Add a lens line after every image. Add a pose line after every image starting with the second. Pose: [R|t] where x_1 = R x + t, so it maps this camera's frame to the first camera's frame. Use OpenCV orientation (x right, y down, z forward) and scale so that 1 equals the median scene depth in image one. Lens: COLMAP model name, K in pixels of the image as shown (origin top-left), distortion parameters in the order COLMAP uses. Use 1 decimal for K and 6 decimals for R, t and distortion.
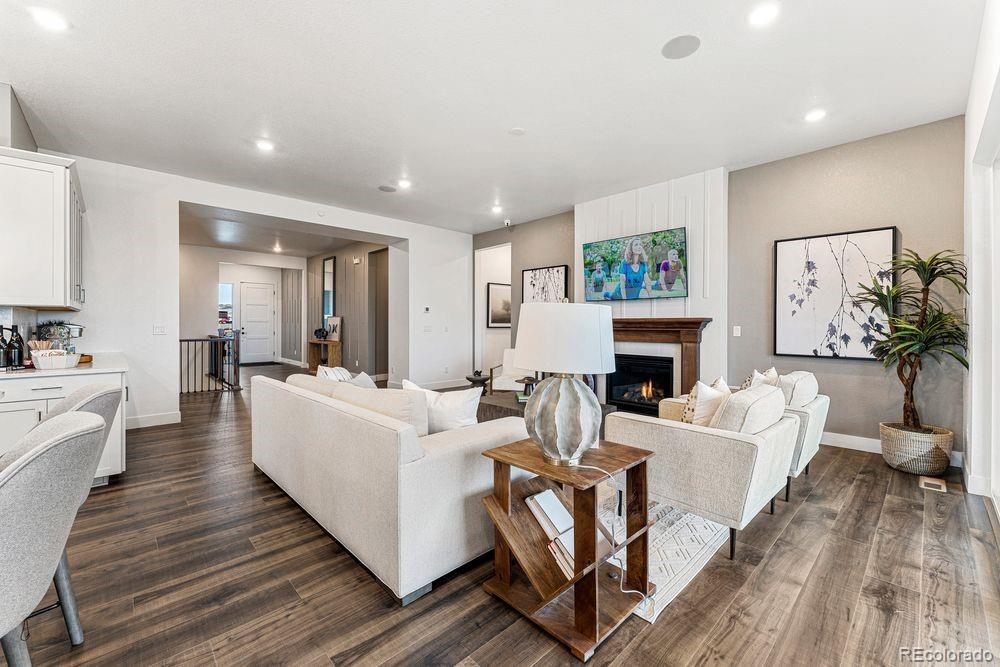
lens RADIAL K [[414.7, 0, 500.0], [0, 414.7, 333.5], [0, 0, 1]] dist [-0.000143, -0.000031]
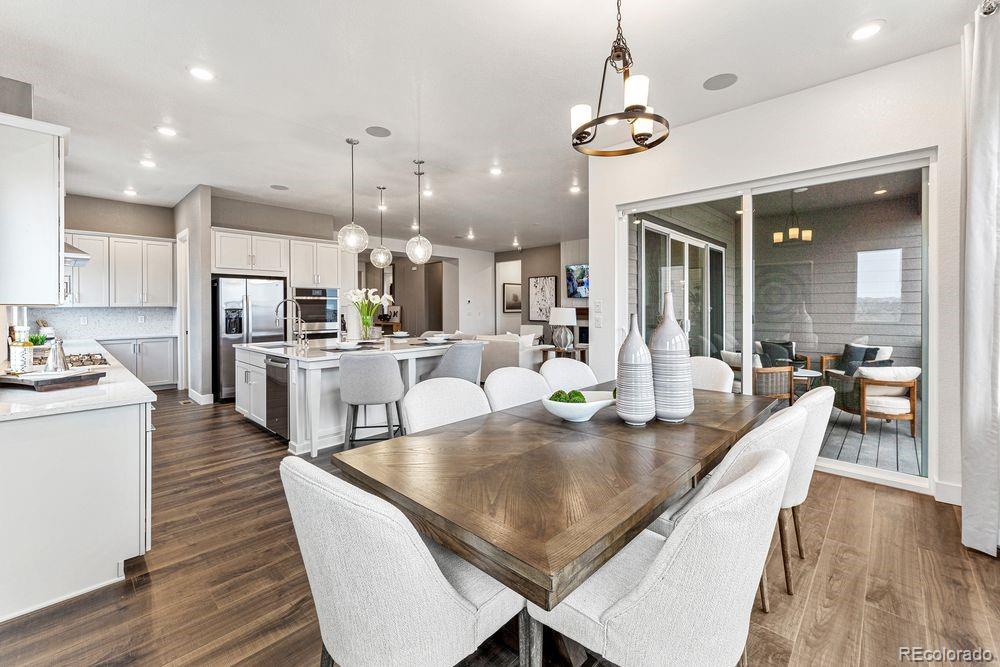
lens RADIAL K [[415.5, 0, 500.0], [0, 415.5, 311.6], [0, 0, 1]] dist [-0.000082, -0.000029]
pose [[0.998999, -0.007251, 0.044132, -0.130543], [0.007762, 0.999904, -0.011437, -0.000057], [-0.044045, 0.011768, 0.998960, -0.617346]]
